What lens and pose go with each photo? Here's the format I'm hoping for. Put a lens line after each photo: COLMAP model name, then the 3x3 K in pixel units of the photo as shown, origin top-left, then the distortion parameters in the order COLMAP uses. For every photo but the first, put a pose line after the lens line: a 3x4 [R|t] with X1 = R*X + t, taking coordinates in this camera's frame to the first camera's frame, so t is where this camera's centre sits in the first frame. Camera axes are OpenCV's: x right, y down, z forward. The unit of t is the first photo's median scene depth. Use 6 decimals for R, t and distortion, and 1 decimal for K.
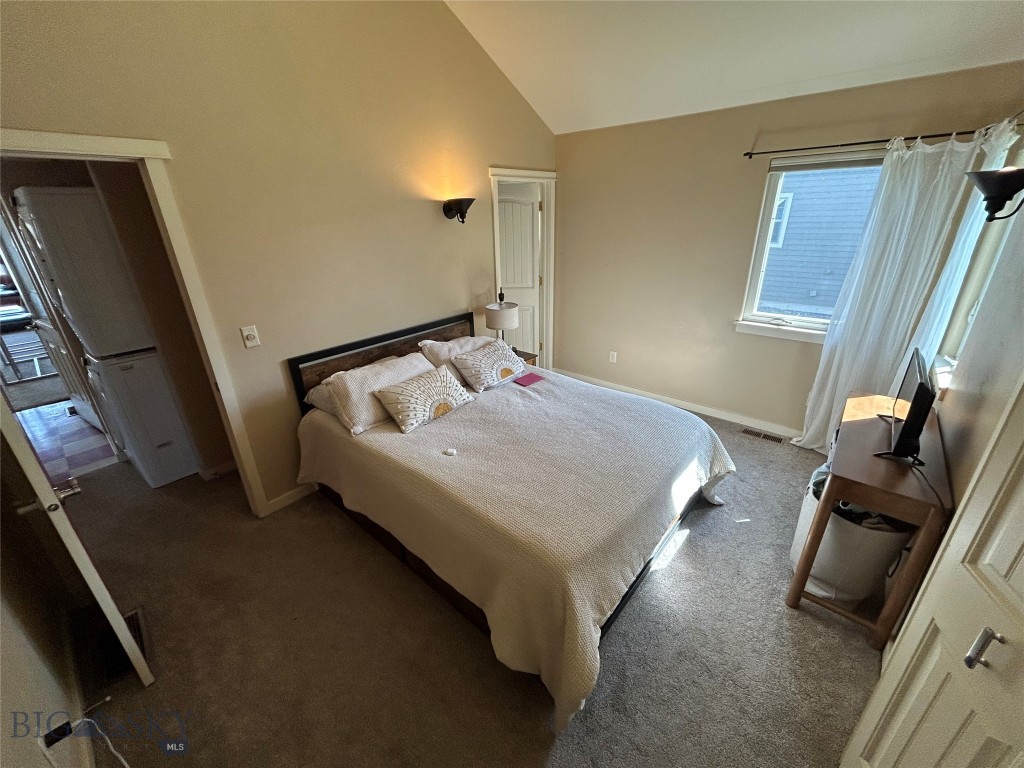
lens RADIAL K [[411.7, 0, 510.2], [0, 411.7, 386.3], [0, 0, 1]] dist [-0.002222, -0.000312]
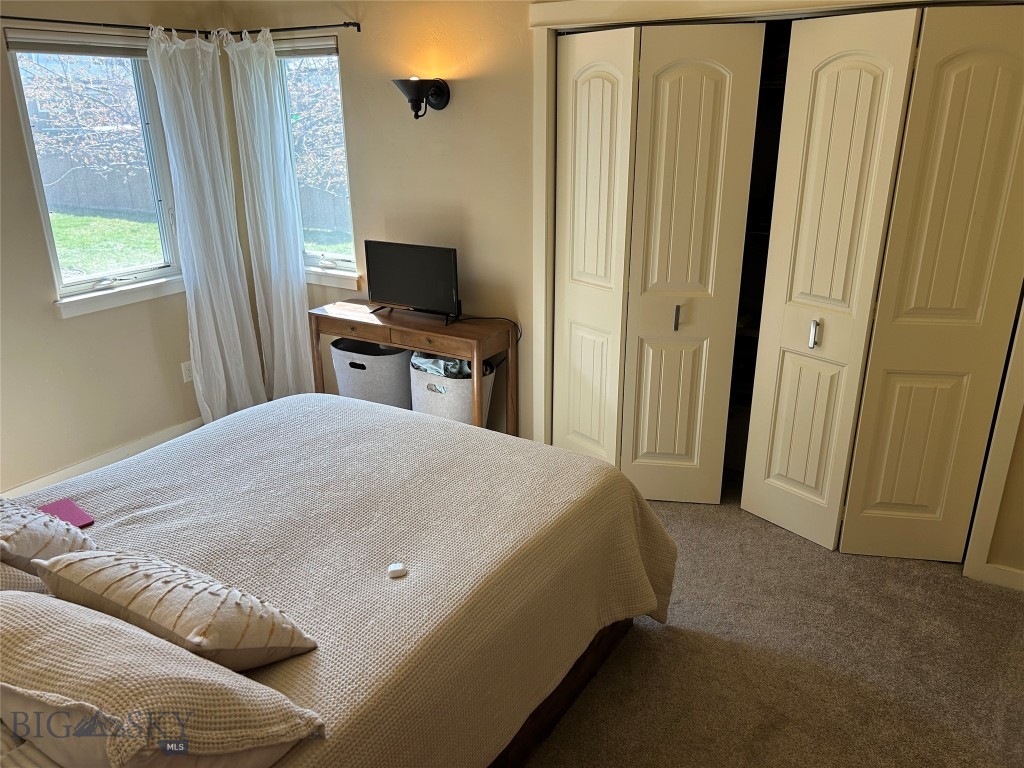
lens RADIAL K [[774.8, 0, 506.5], [0, 774.8, 385.3], [0, 0, 1]] dist [0.064389, -0.069013]
pose [[-0.158741, -0.310315, 0.937286, -0.873198], [0.399812, 0.847801, 0.348402, -0.271964], [-0.902747, 0.430044, -0.010513, 0.708237]]
